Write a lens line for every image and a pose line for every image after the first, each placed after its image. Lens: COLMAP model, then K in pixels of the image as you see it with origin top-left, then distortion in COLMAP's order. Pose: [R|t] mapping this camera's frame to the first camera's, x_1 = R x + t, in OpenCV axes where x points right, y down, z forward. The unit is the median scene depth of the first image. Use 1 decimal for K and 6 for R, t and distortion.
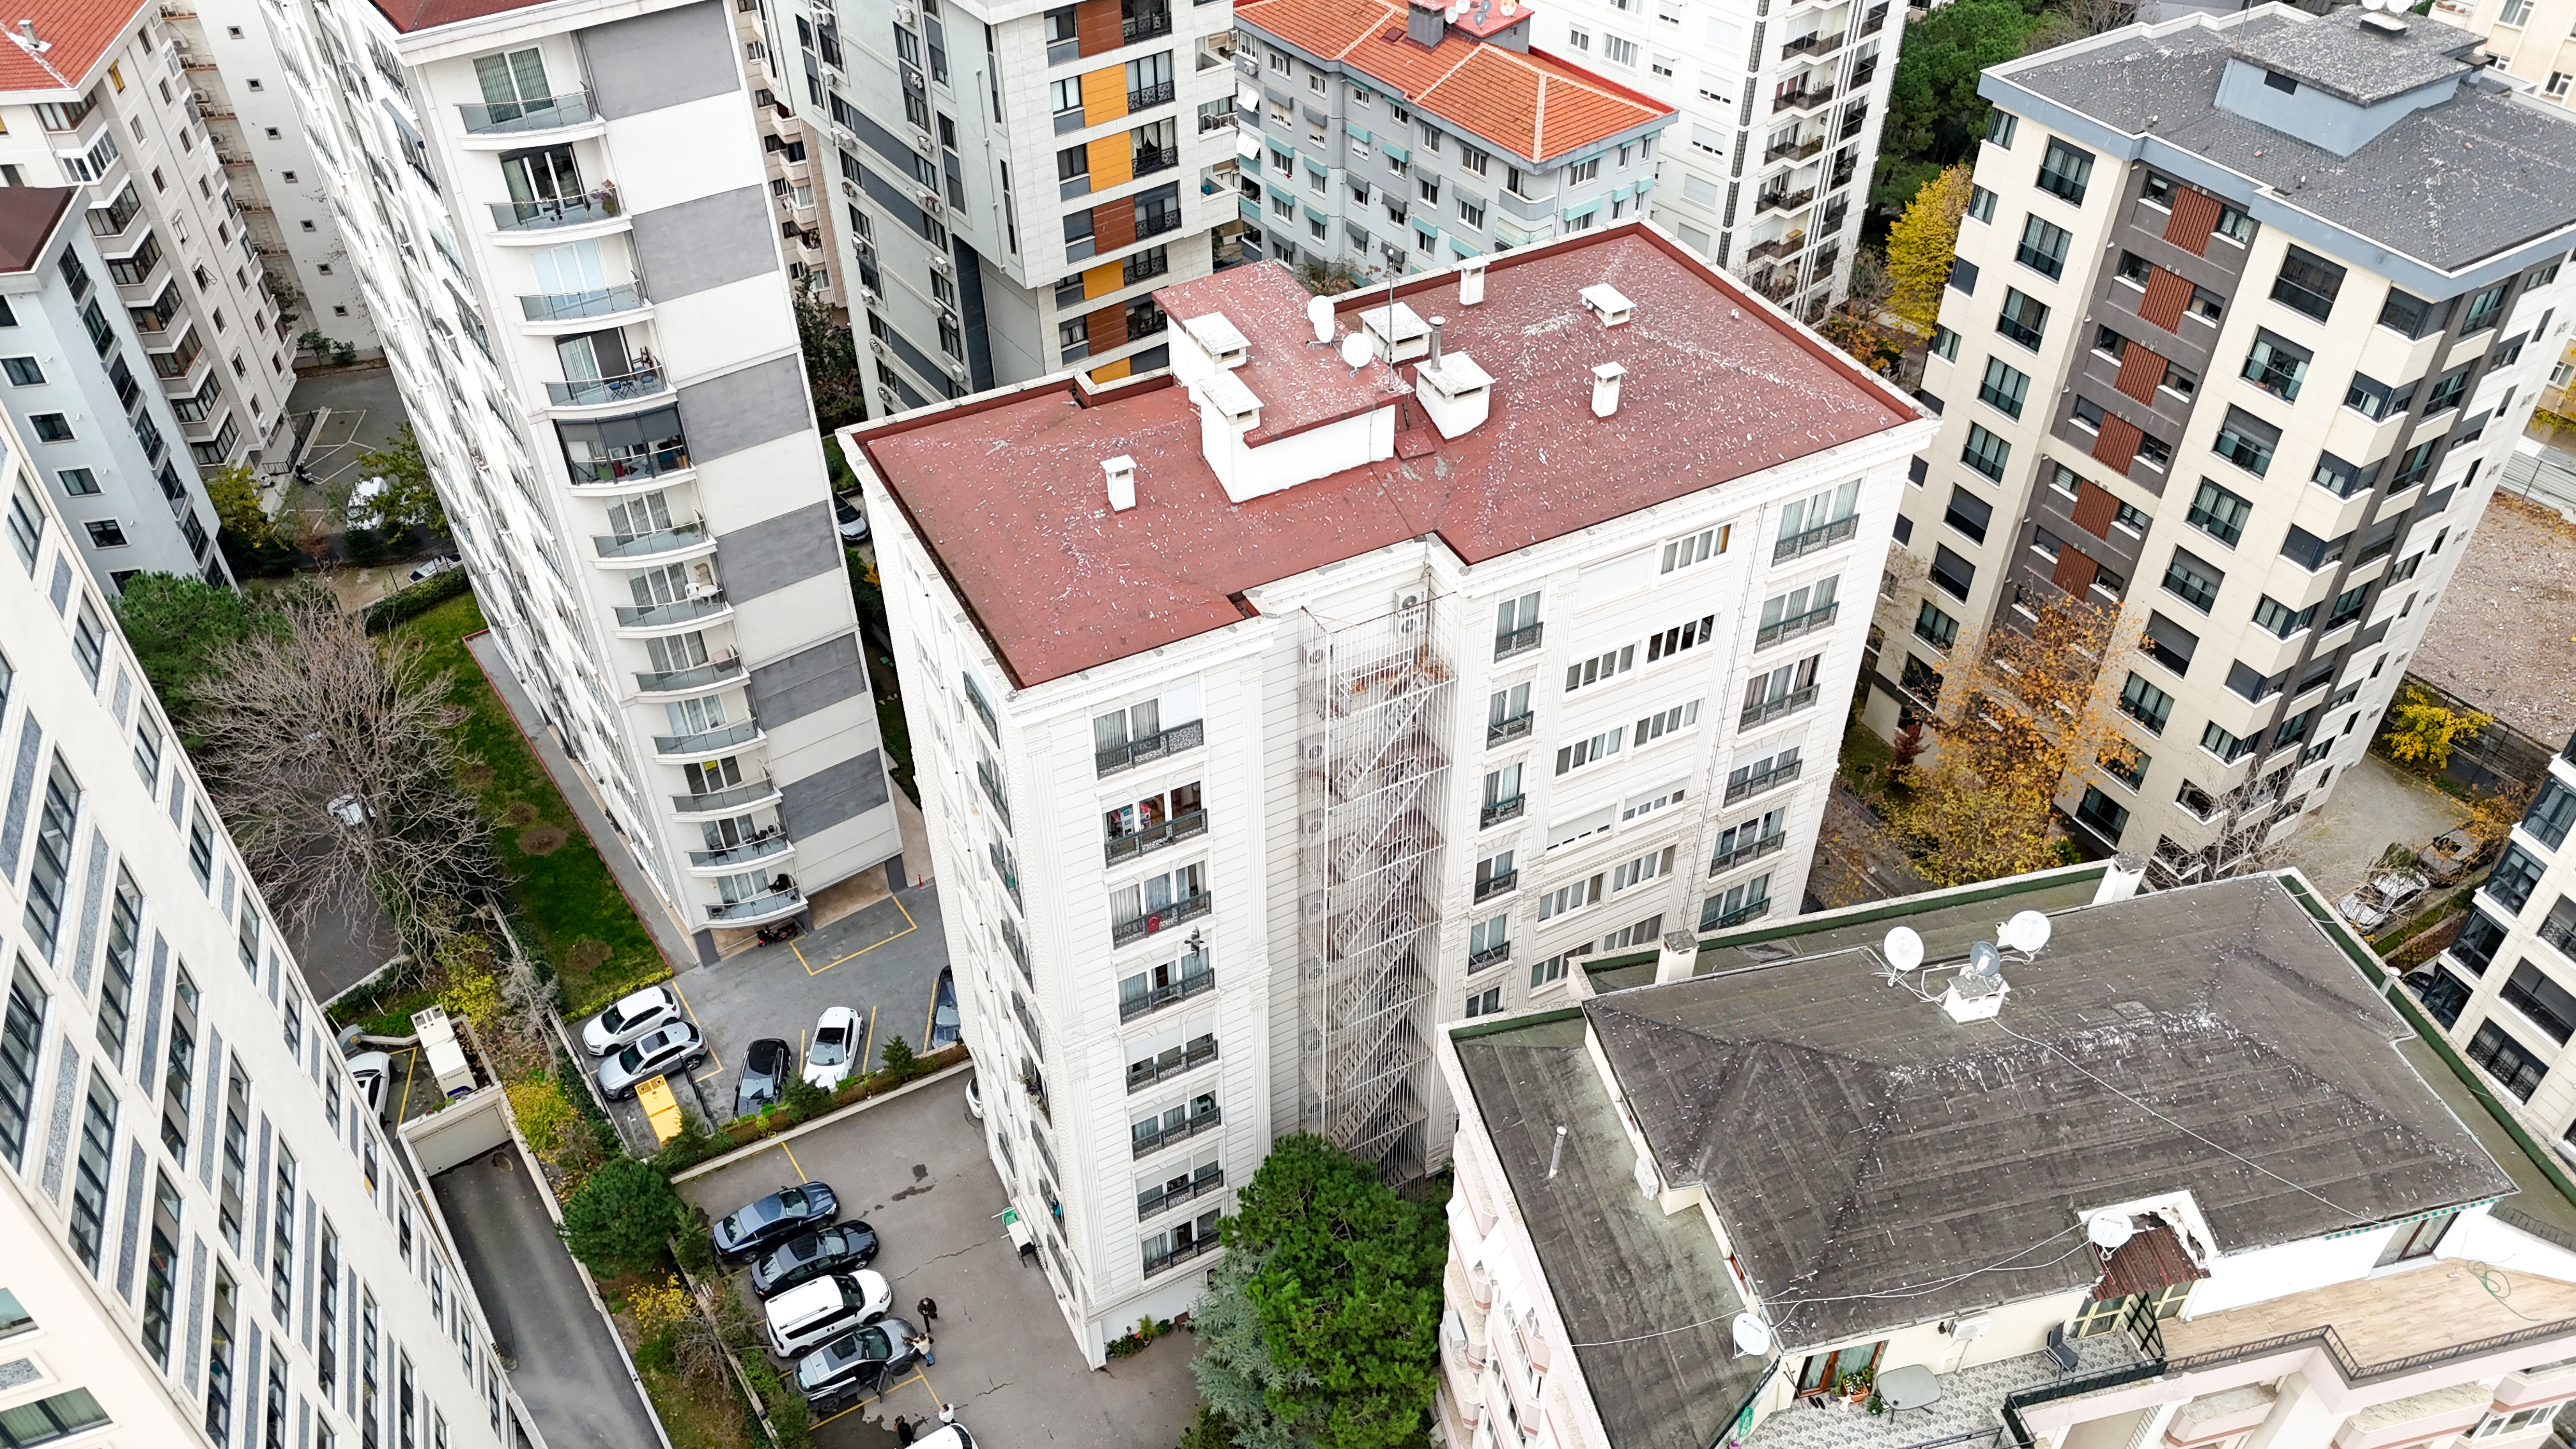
lens RADIAL K [[1857.8, 0, 1288.0], [0, 1857.8, 724.5], [0, 0, 1]] dist [0.060289, -0.036210]
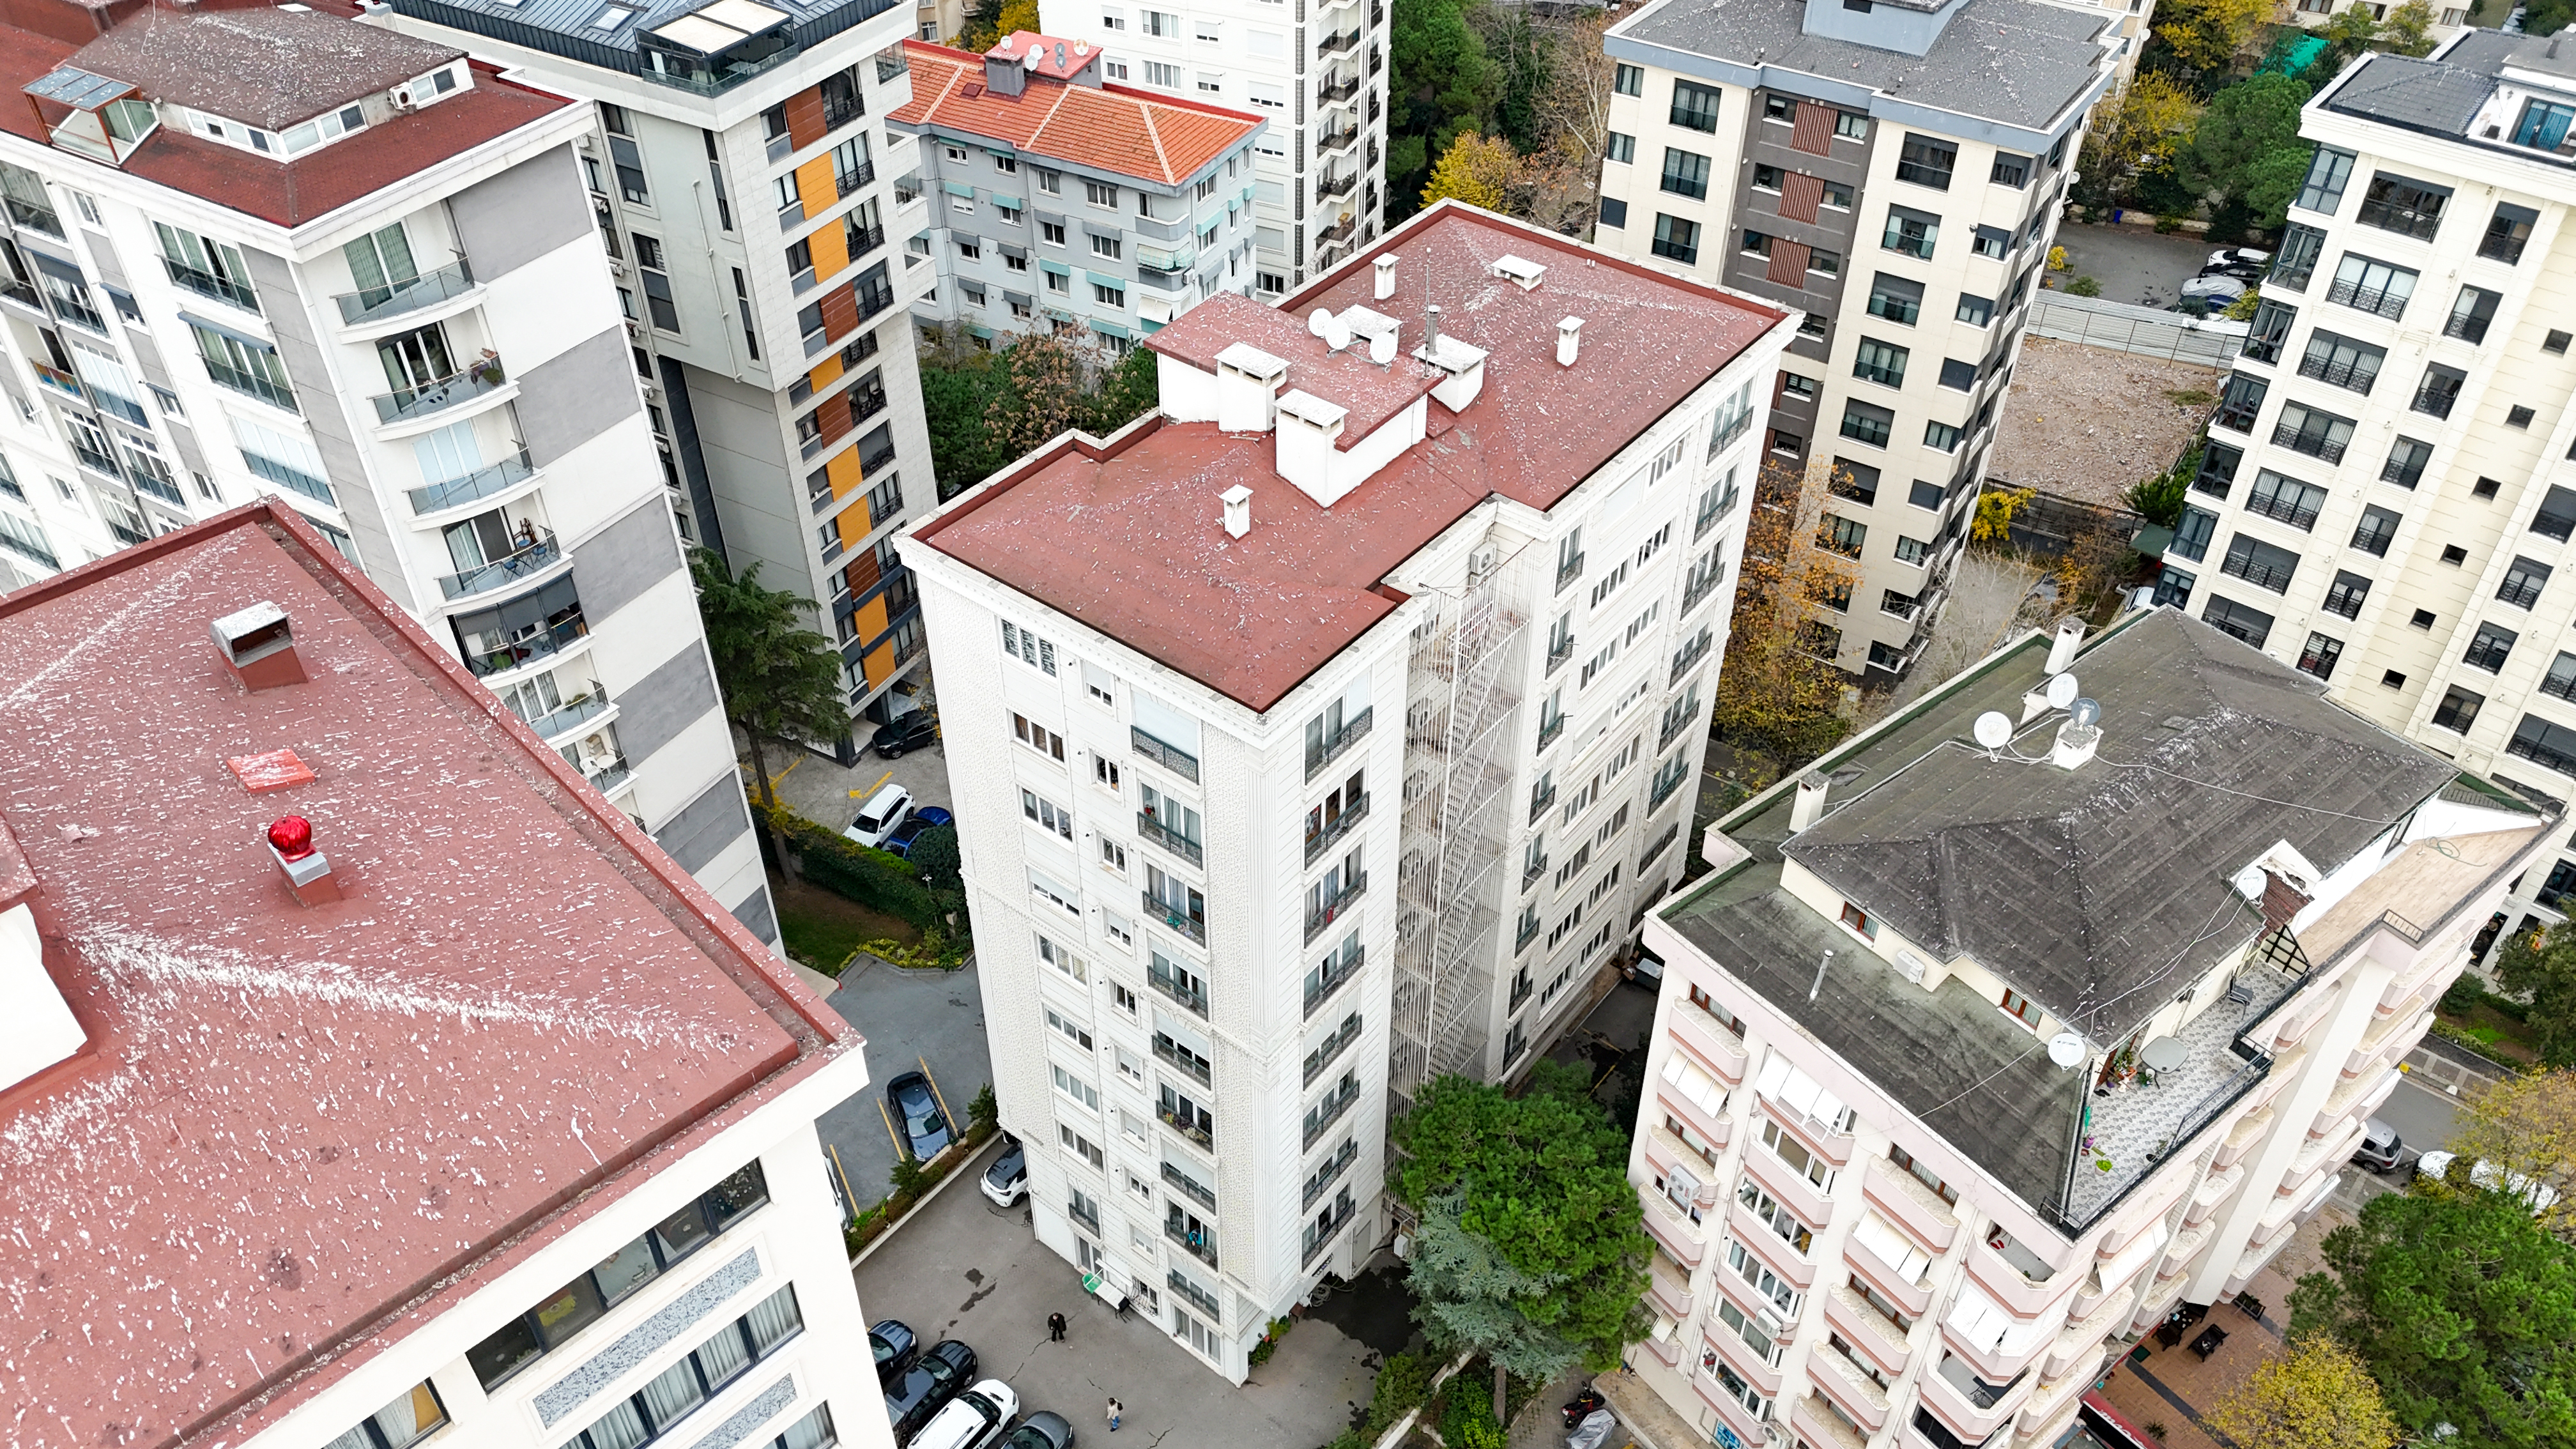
lens RADIAL K [[1854.9, 0, 1288.0], [0, 1854.9, 724.5], [0, 0, 1]] dist [0.057243, -0.047157]
pose [[0.913701, -0.261341, 0.311210, -0.282135], [0.266833, 0.963402, 0.025612, -0.021784], [-0.306514, 0.059639, 0.949996, -0.001886]]
